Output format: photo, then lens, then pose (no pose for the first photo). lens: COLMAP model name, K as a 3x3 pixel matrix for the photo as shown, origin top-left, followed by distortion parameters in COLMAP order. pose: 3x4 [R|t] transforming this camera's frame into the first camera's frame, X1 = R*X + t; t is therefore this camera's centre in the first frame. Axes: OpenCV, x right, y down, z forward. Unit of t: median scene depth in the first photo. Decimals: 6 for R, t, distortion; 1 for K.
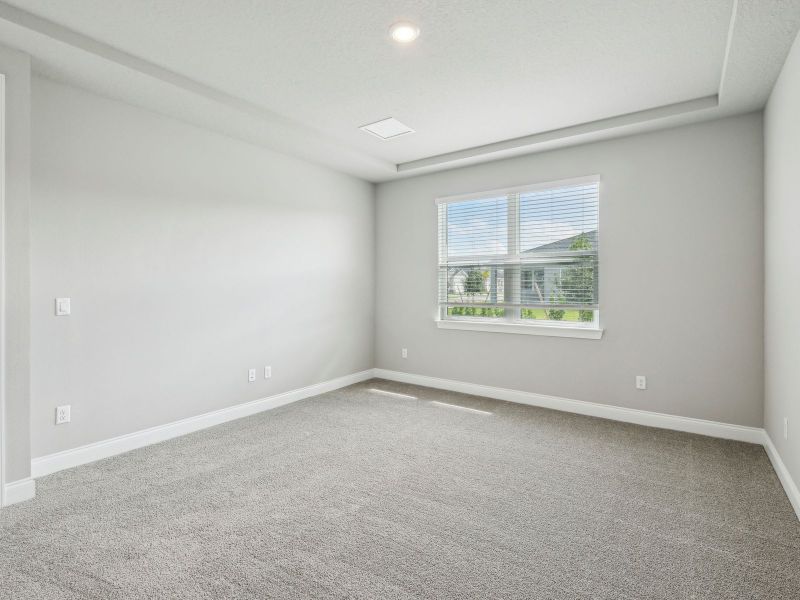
lens RADIAL K [[396.8, 0, 398.1], [0, 396.8, 297.2], [0, 0, 1]] dist [0.012007, 0.000507]
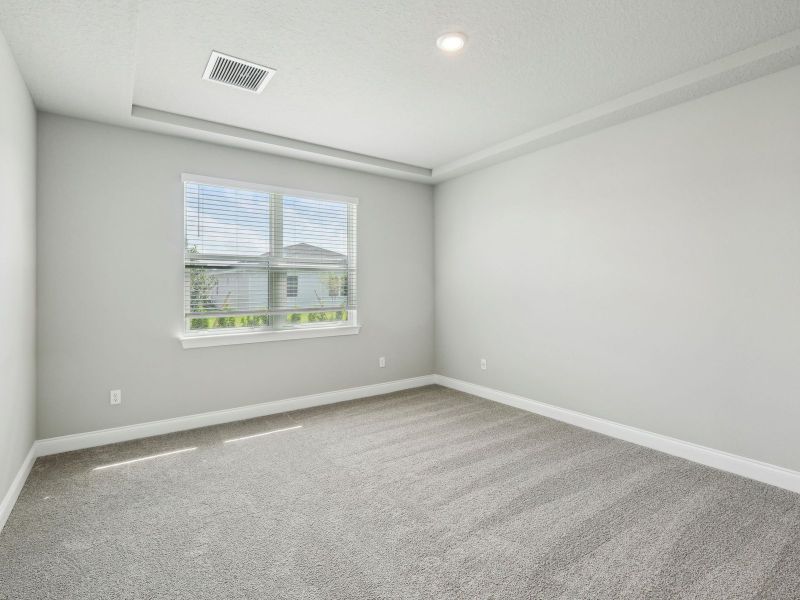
lens RADIAL K [[396.8, 0, 408.0], [0, 396.8, 294.7], [0, 0, 1]] dist [0.012007, 0.000507]
pose [[0.333767, -0.013720, 0.942556, -0.535524], [0.038695, 0.999251, 0.000843, -0.007595], [-0.941861, 0.036191, 0.334047, 0.416373]]
